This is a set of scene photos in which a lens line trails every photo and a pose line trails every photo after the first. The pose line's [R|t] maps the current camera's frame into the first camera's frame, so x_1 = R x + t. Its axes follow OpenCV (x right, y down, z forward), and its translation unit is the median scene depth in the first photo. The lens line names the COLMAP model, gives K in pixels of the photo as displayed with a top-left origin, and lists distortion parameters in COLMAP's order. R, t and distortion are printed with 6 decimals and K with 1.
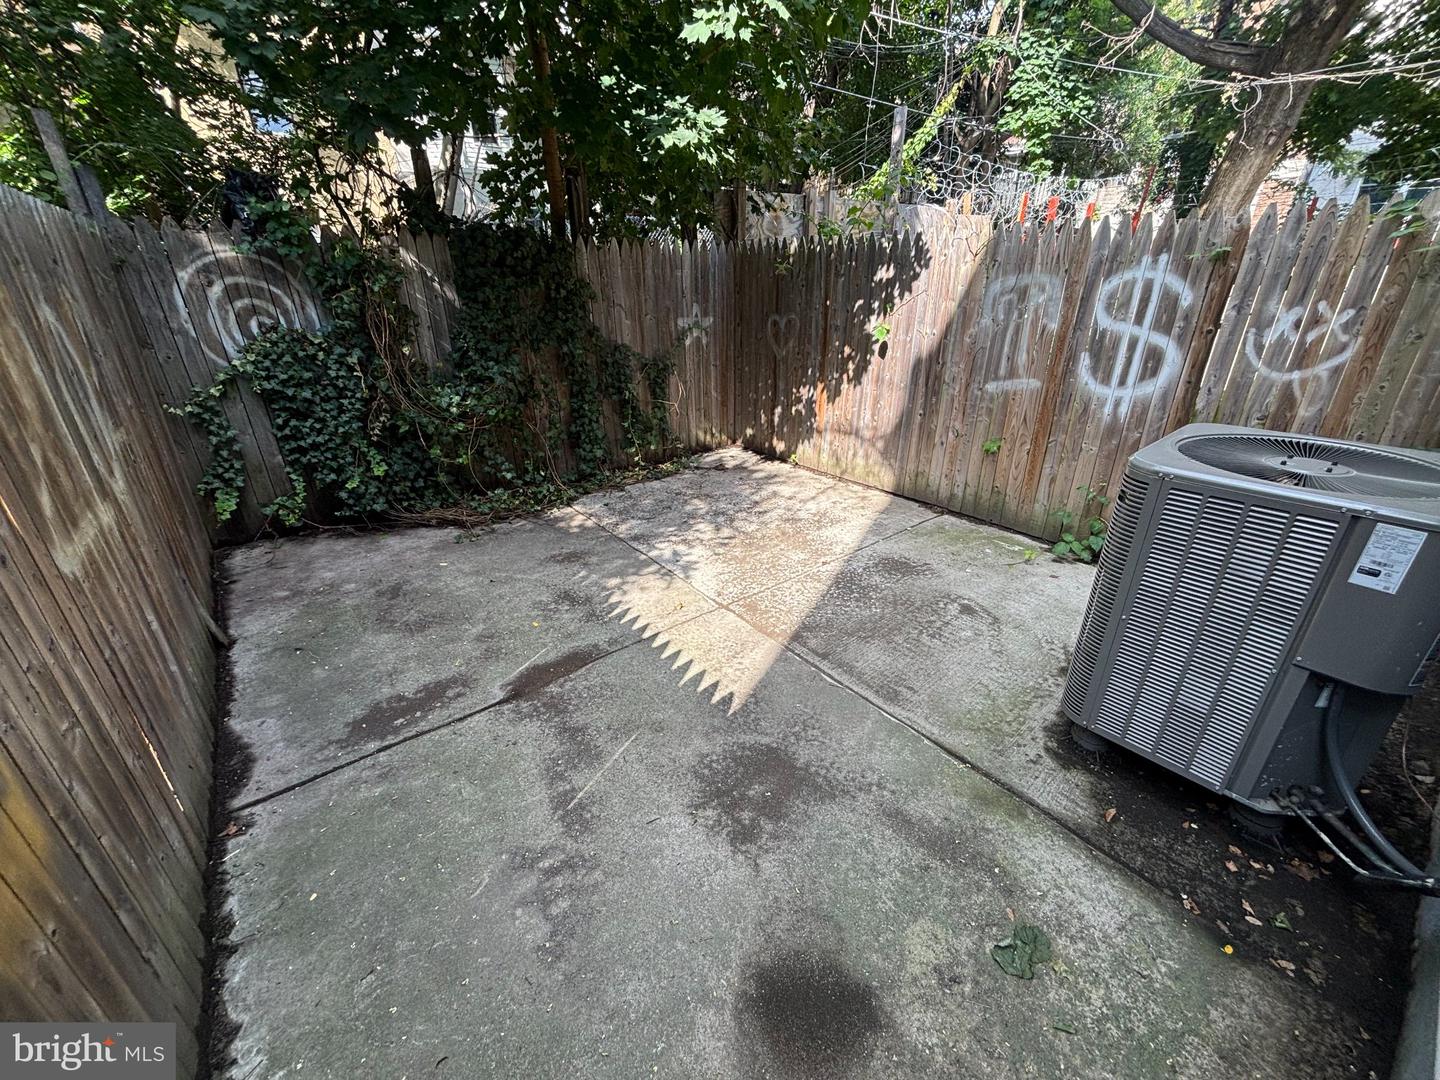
lens RADIAL K [[585.8, 0, 720.0], [0, 585.8, 540.0], [0, 0, 1]] dist [-0.001955, 0.000051]
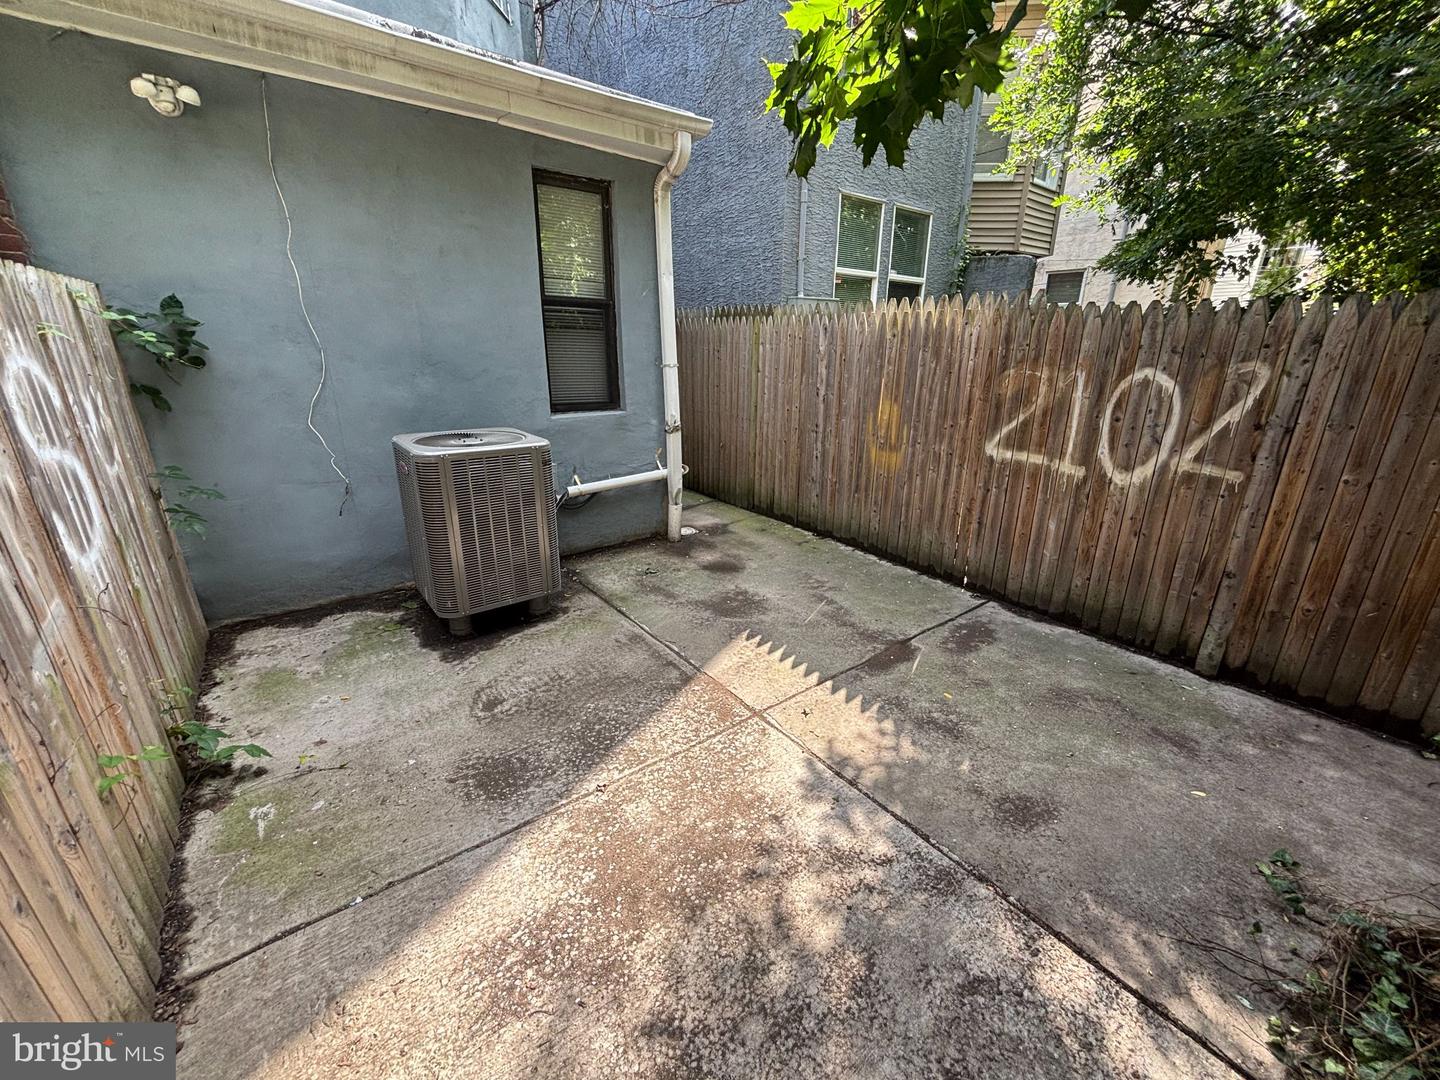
lens RADIAL K [[585.8, 0, 720.0], [0, 585.8, 540.0], [0, 0, 1]] dist [-0.001955, 0.000051]
pose [[-0.999764, -0.004790, 0.021182, 0.049238], [0.010925, 0.732044, 0.681170, -0.746674], [-0.018769, 0.681241, -0.731819, 1.603528]]
